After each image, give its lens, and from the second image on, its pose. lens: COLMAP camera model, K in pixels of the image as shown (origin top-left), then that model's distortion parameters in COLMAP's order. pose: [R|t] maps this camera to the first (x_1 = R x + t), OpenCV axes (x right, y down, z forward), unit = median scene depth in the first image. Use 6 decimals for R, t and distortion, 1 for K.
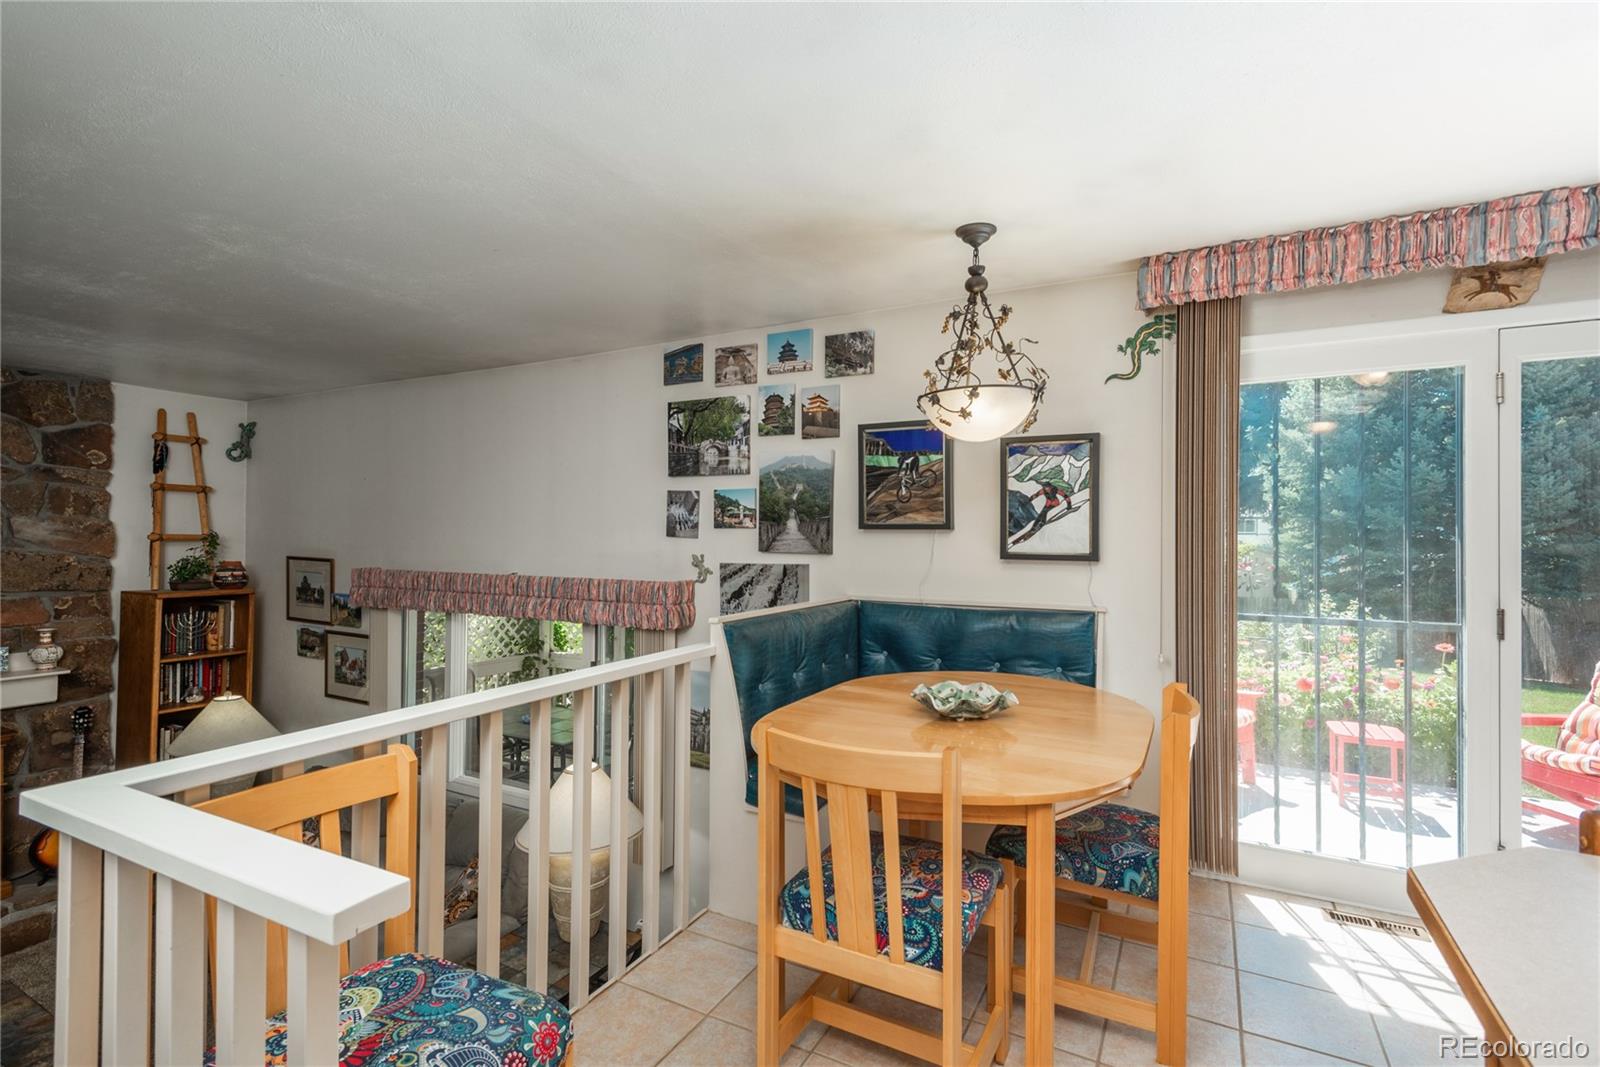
lens RADIAL K [[748.3, 0, 800.0], [0, 748.3, 533.5], [0, 0, 1]] dist [0.012476, -0.001856]
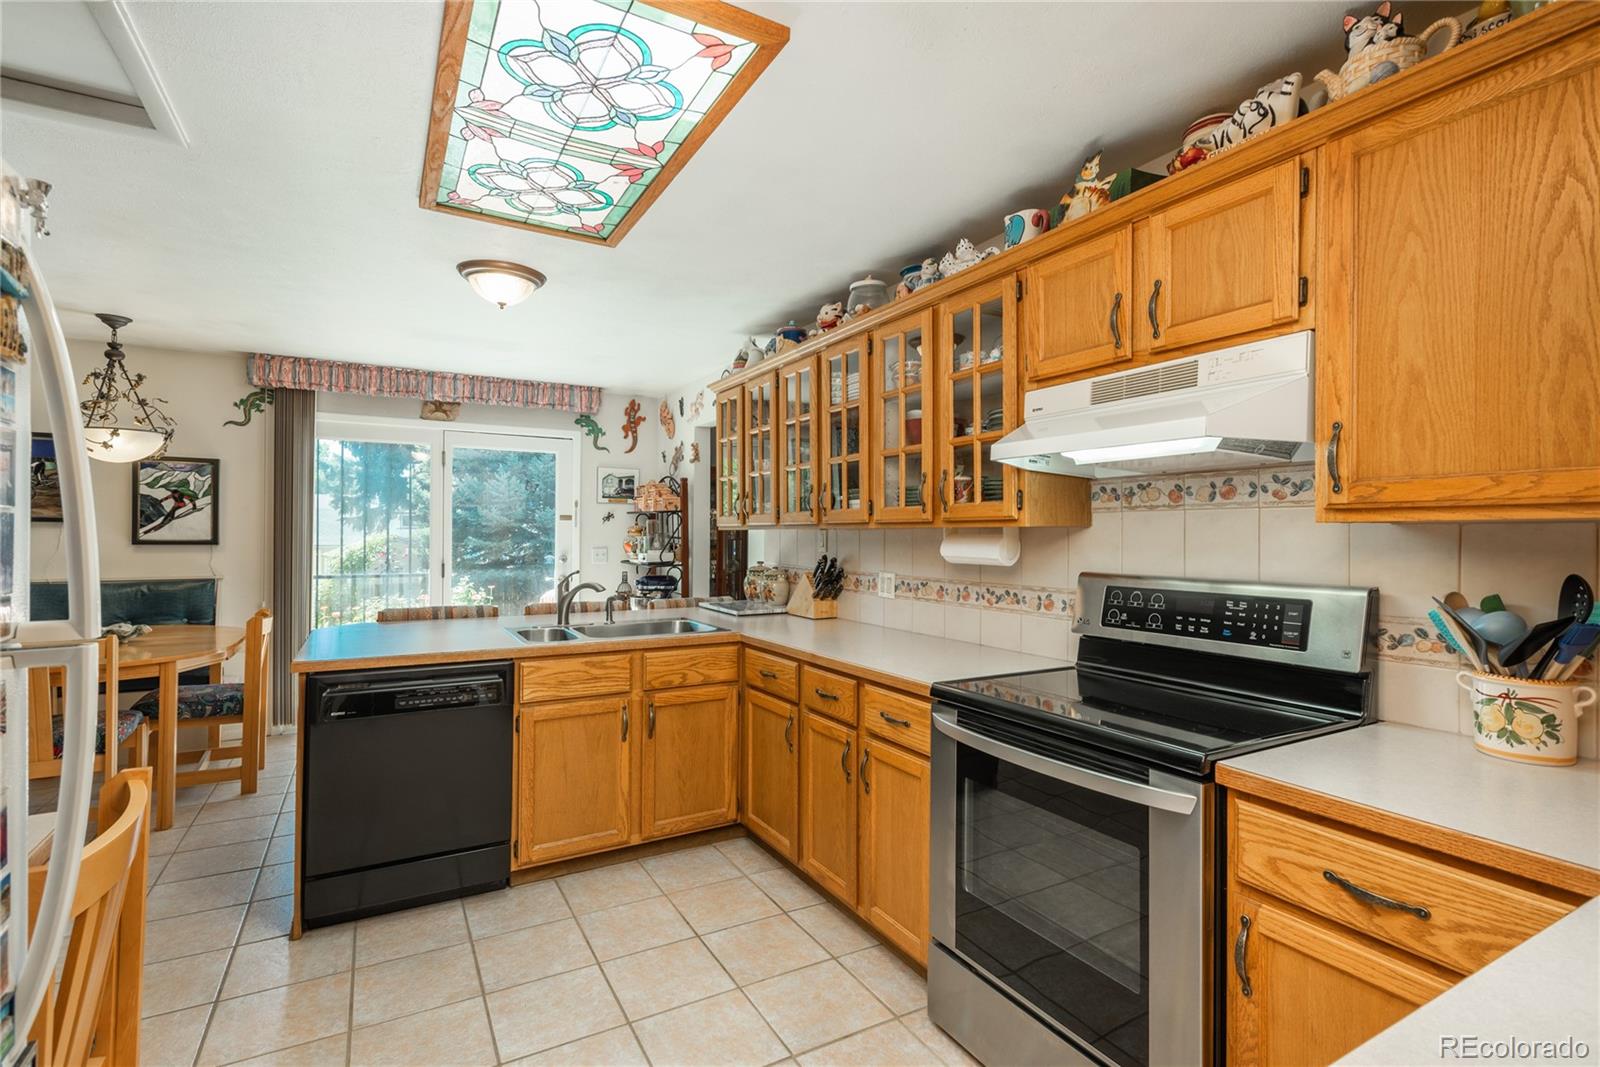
lens RADIAL K [[748.3, 0, 800.0], [0, 748.3, 533.5], [0, 0, 1]] dist [0.012476, -0.001856]
pose [[0.533162, 0.001118, 0.846012, -0.191034], [-0.008003, 0.999961, 0.003721, -0.000383], [-0.845975, -0.008754, 0.533150, -0.588581]]
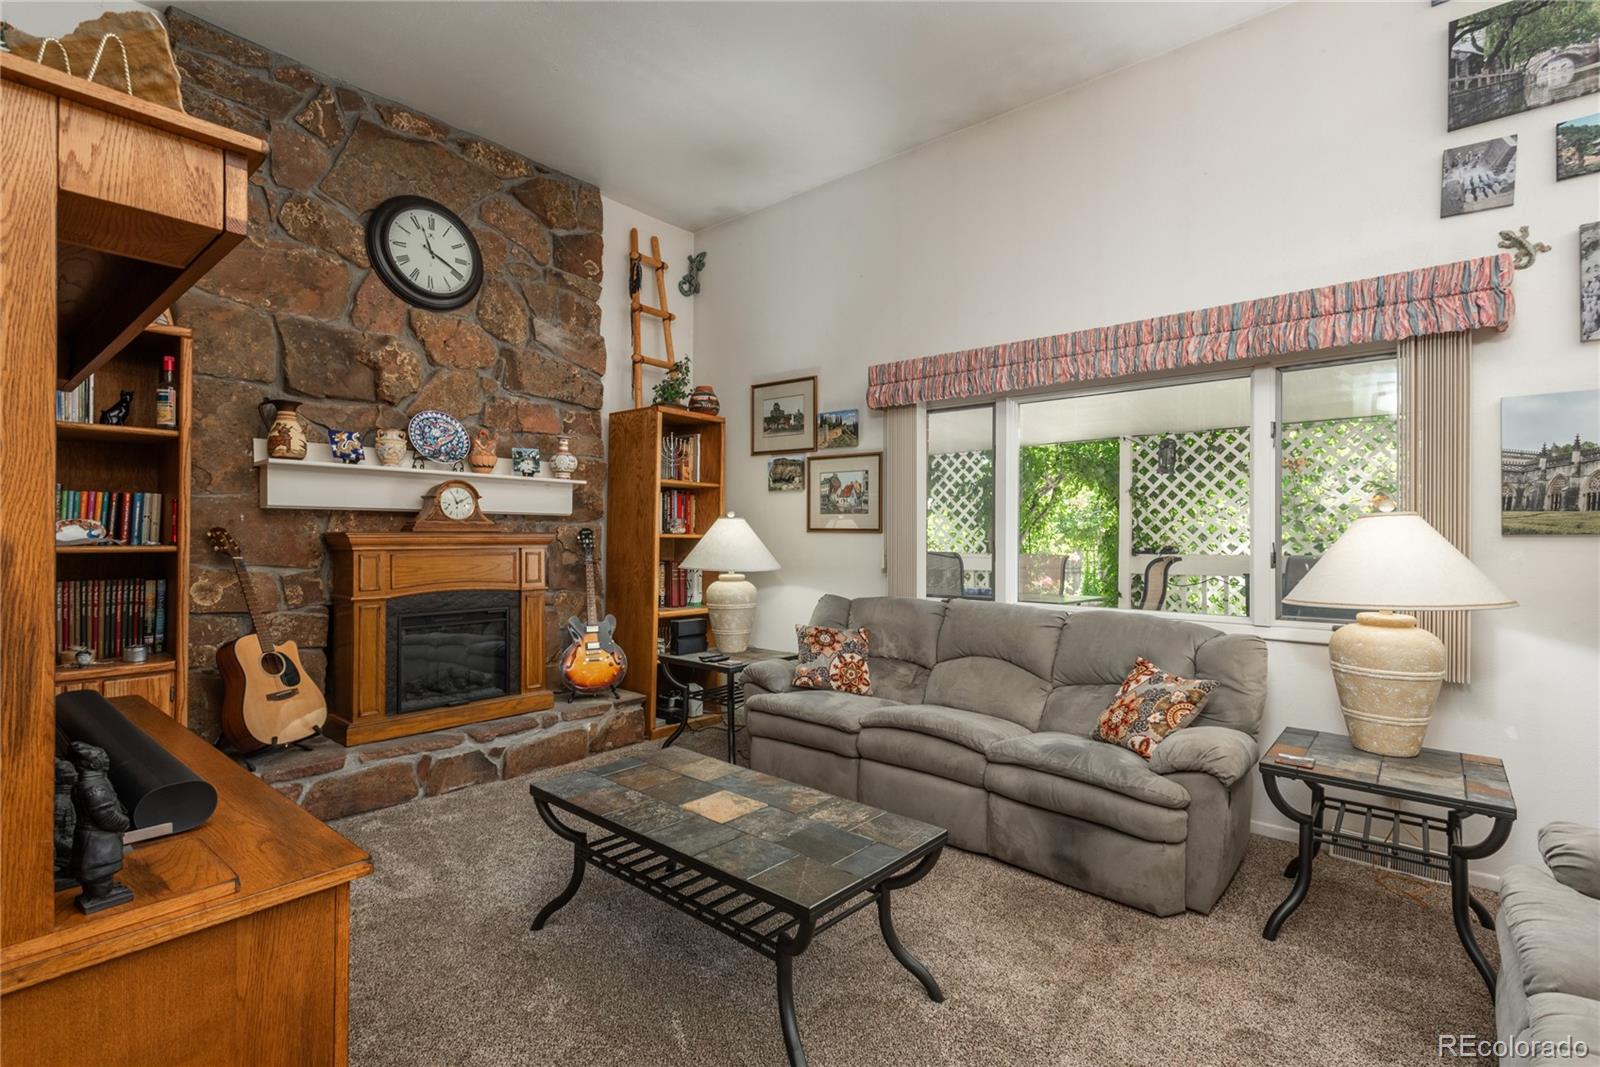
lens RADIAL K [[748.3, 0, 800.0], [0, 748.3, 533.5], [0, 0, 1]] dist [0.012476, -0.001856]
pose [[0.977315, -0.002980, -0.211768, -0.625979], [0.002986, 0.999996, -0.000291, 0.303772], [0.211768, -0.000348, 0.977320, 0.180742]]
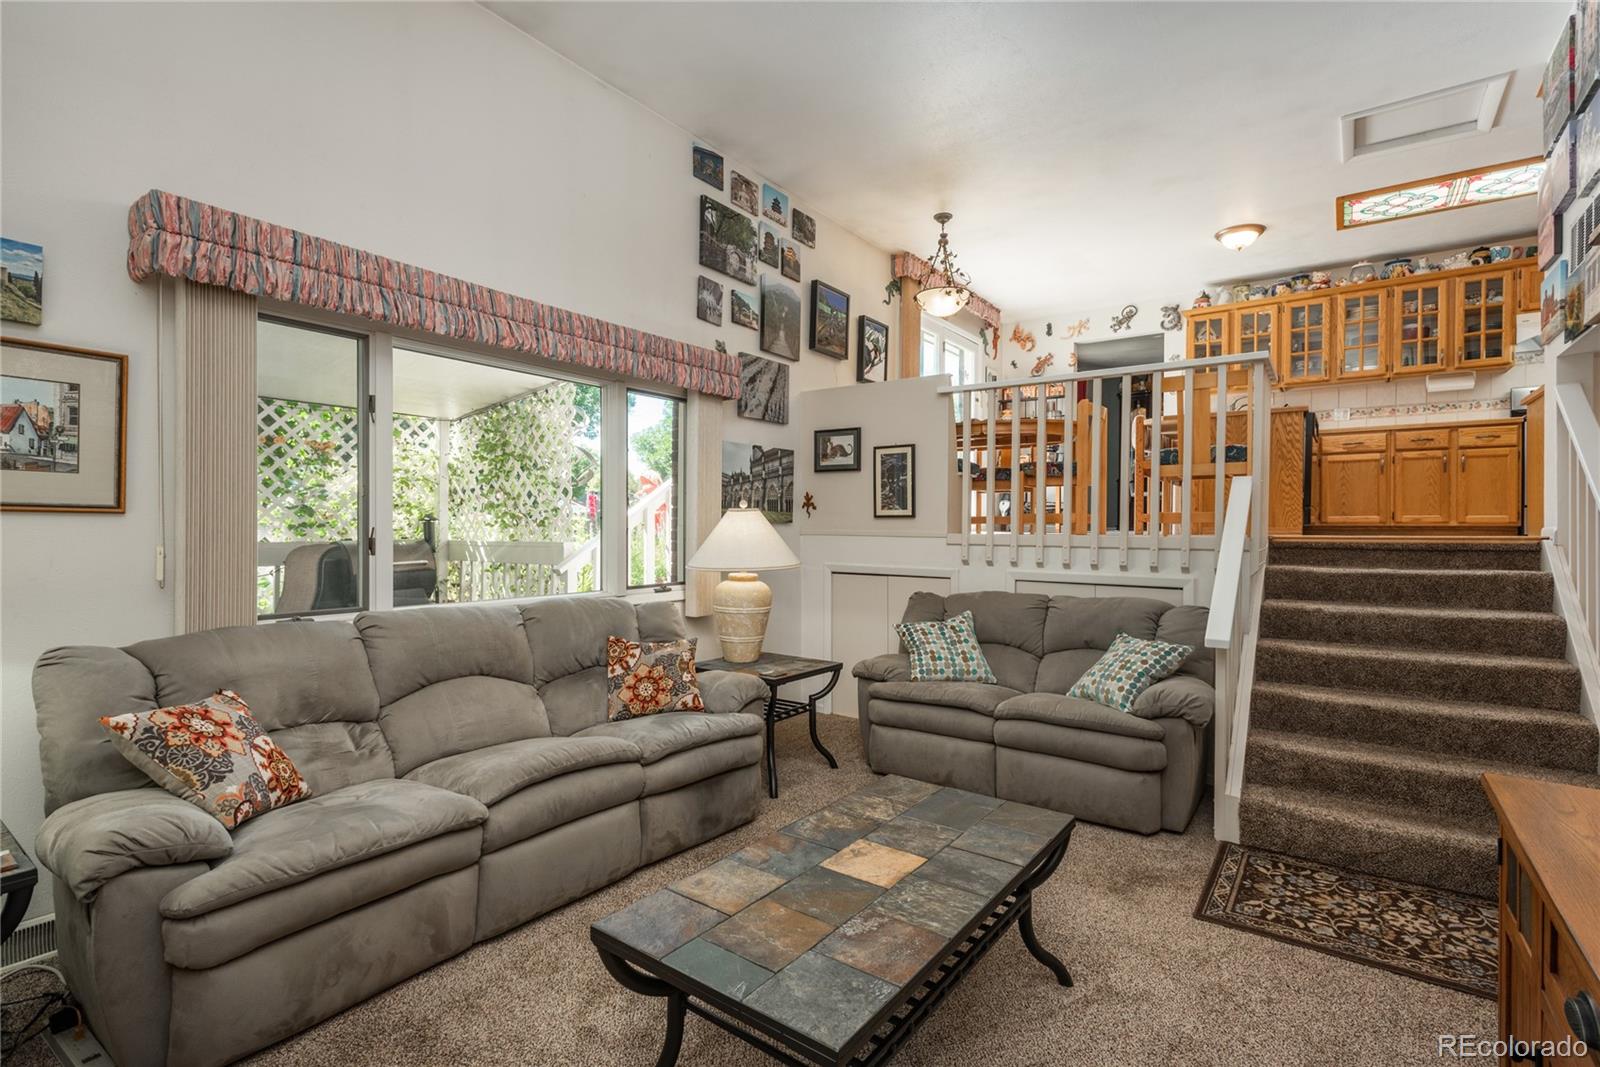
lens RADIAL K [[748.3, 0, 800.0], [0, 748.3, 533.5], [0, 0, 1]] dist [0.012476, -0.001856]
pose [[0.134301, -0.013124, 0.990854, -1.260721], [-0.008551, 0.999860, 0.014402, 0.305800], [-0.990904, -0.010407, 0.134170, 0.713836]]
